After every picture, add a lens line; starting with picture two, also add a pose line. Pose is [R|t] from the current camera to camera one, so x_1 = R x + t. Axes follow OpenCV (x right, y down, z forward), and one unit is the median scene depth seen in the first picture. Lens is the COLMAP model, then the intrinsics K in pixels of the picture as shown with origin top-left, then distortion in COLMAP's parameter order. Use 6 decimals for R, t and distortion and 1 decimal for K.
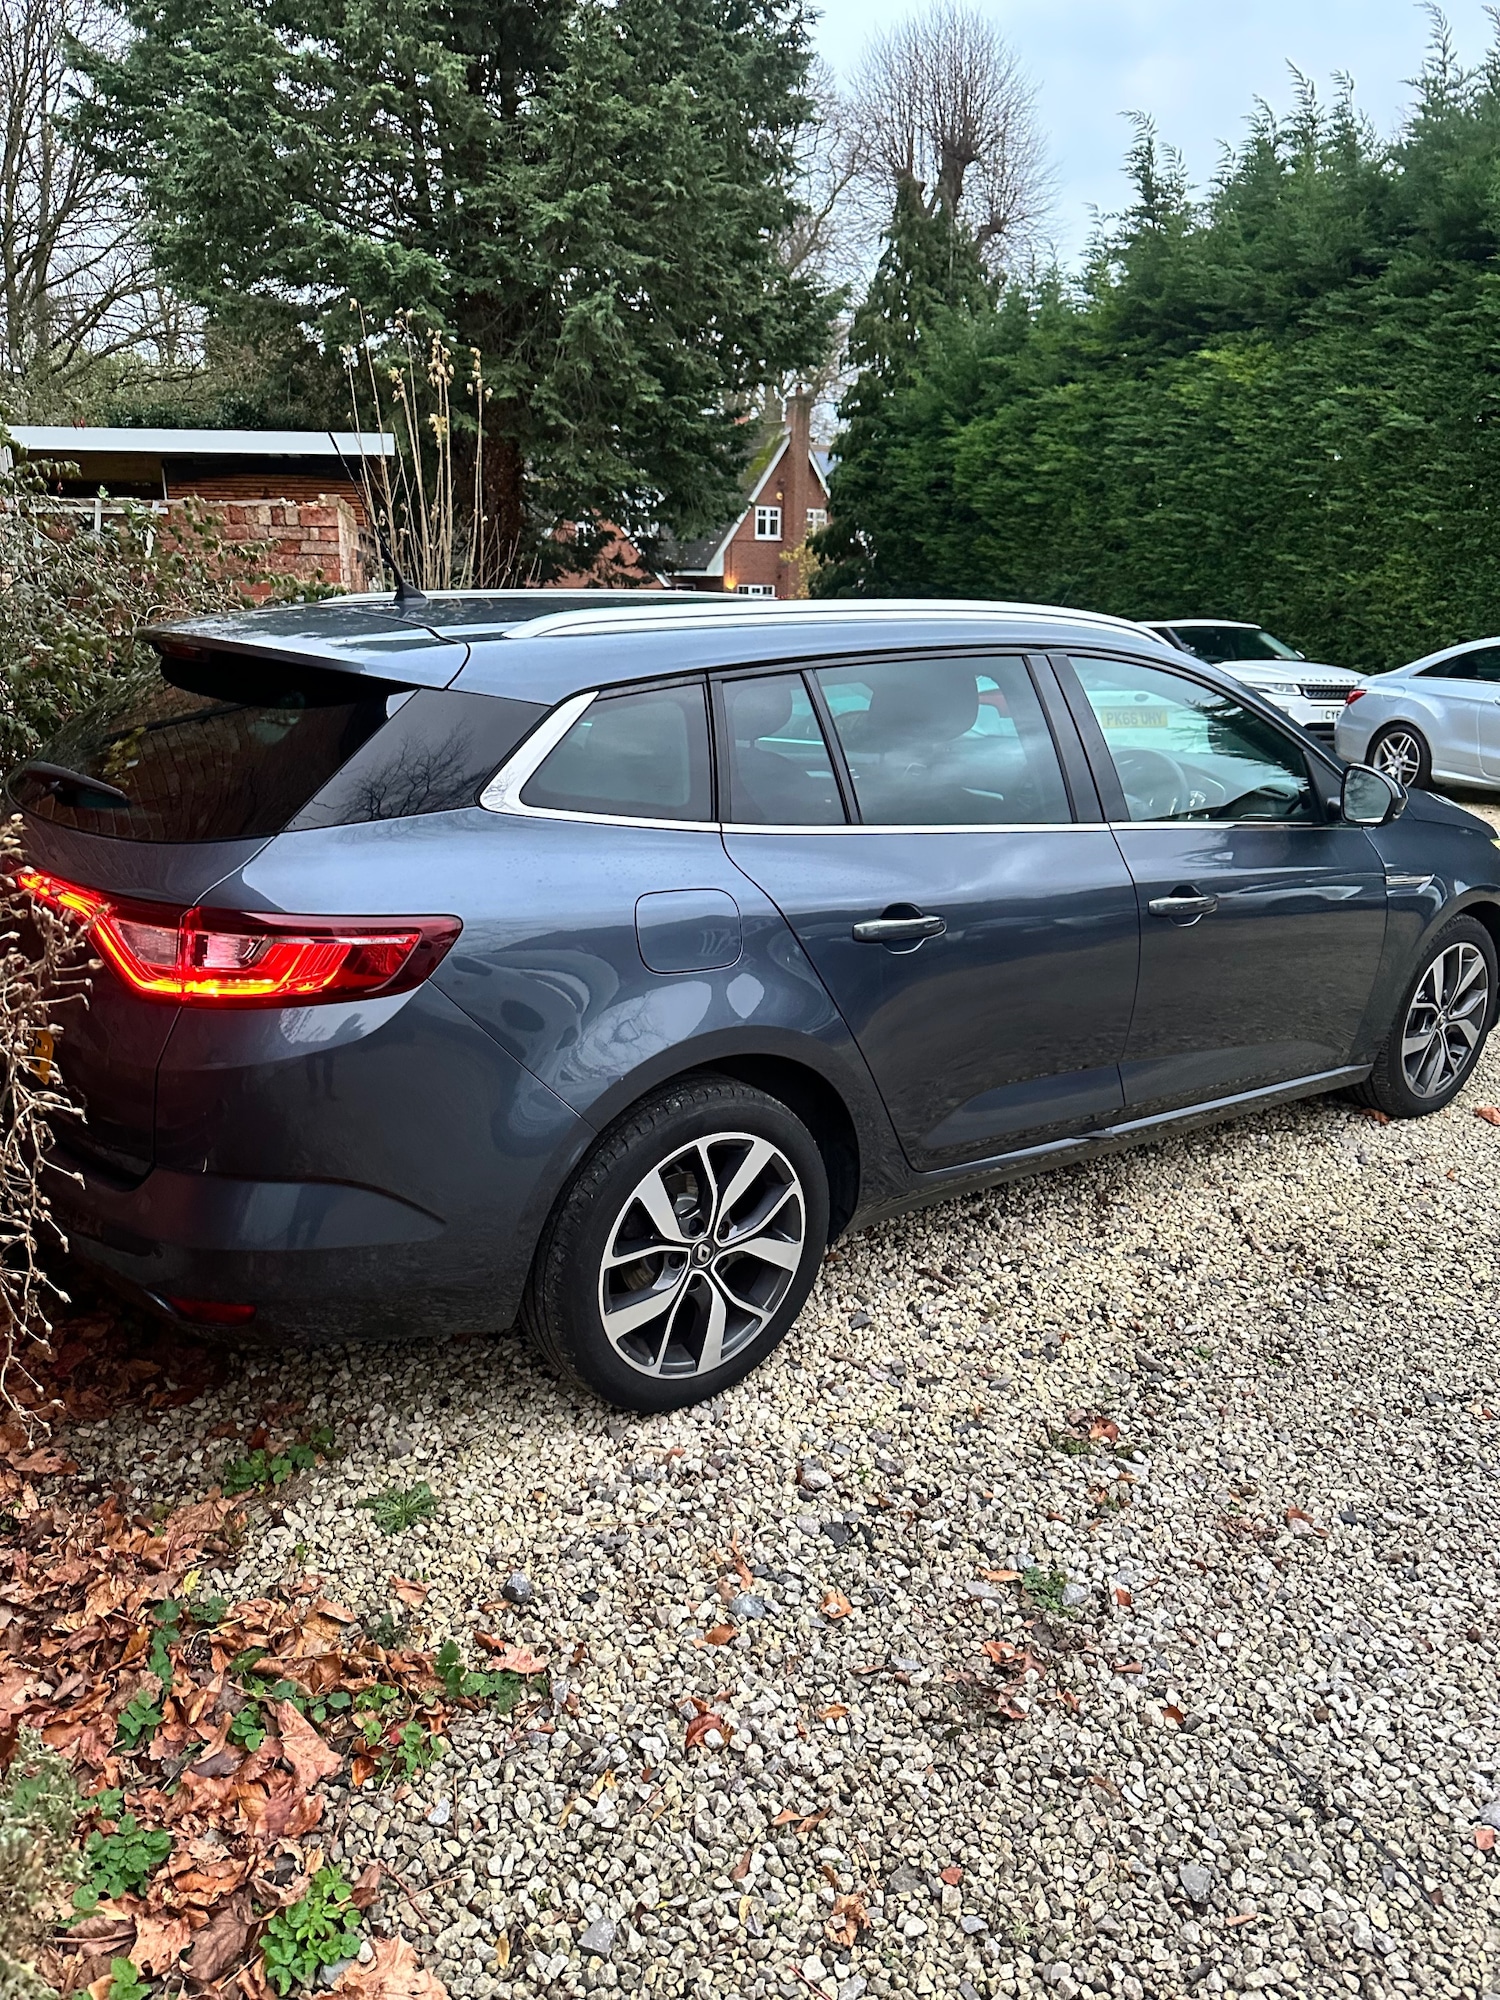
lens RADIAL K [[1377.1, 0, 809.0], [0, 1377.1, 1012.5], [0, 0, 1]] dist [0.062845, -0.096205]
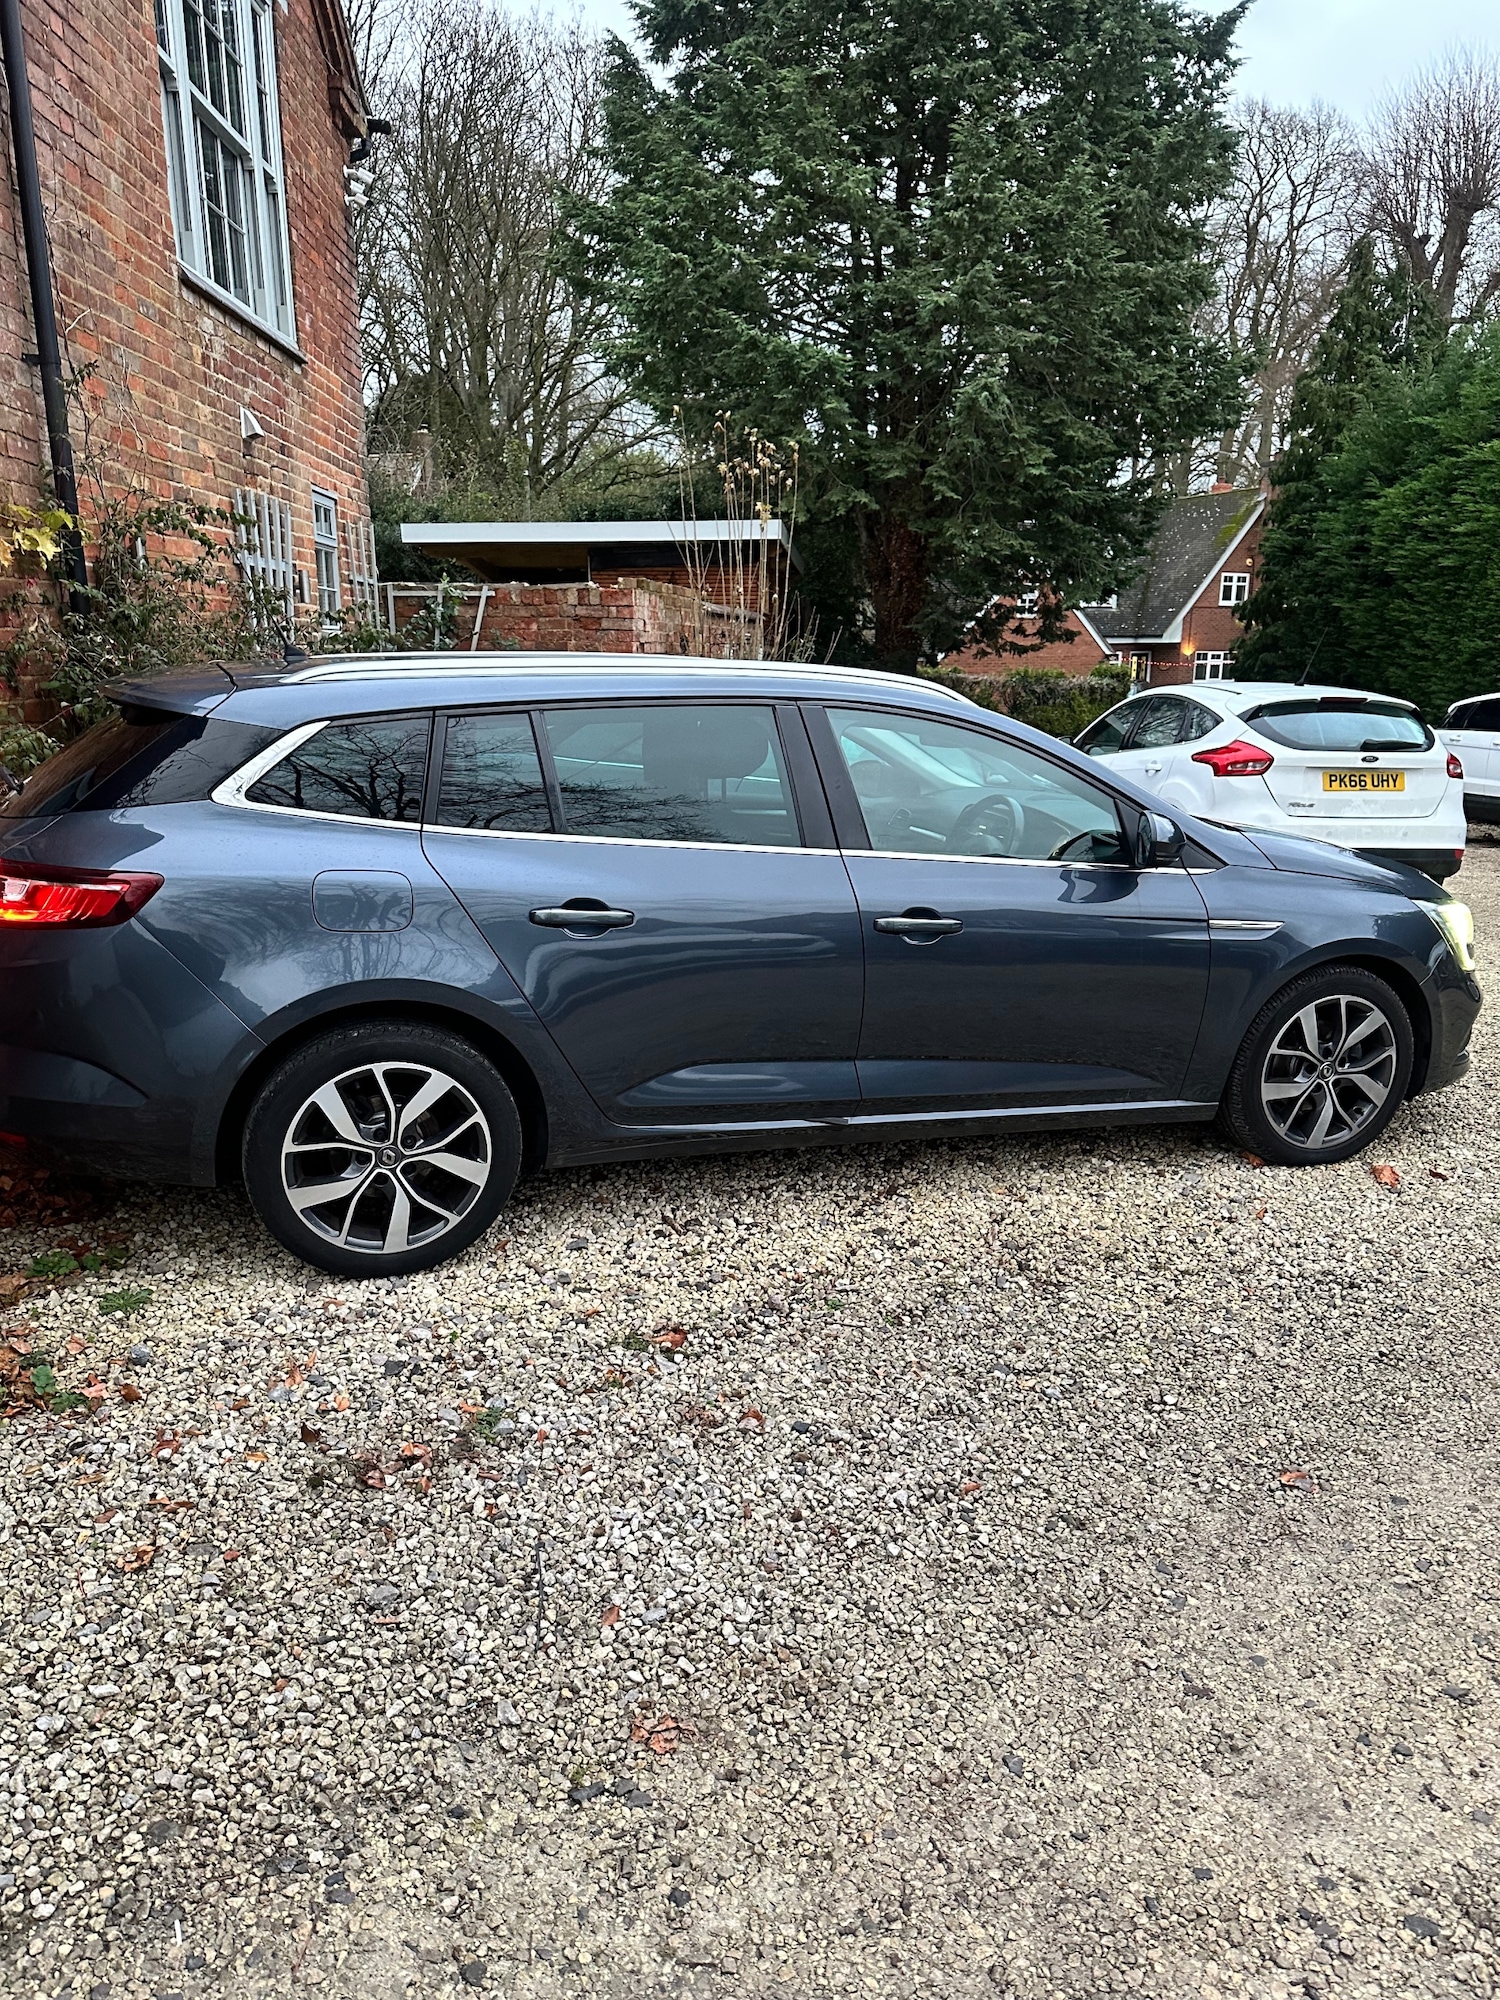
lens RADIAL K [[1379.0, 0, 757.0], [0, 1379.0, 1003.0], [0, 0, 1]] dist [0.001706, -0.003834]
pose [[0.950696, 0.070333, -0.302042, 0.500938], [-0.085893, 0.995559, -0.038529, 0.041280], [0.297991, 0.062573, 0.952516, -0.102715]]
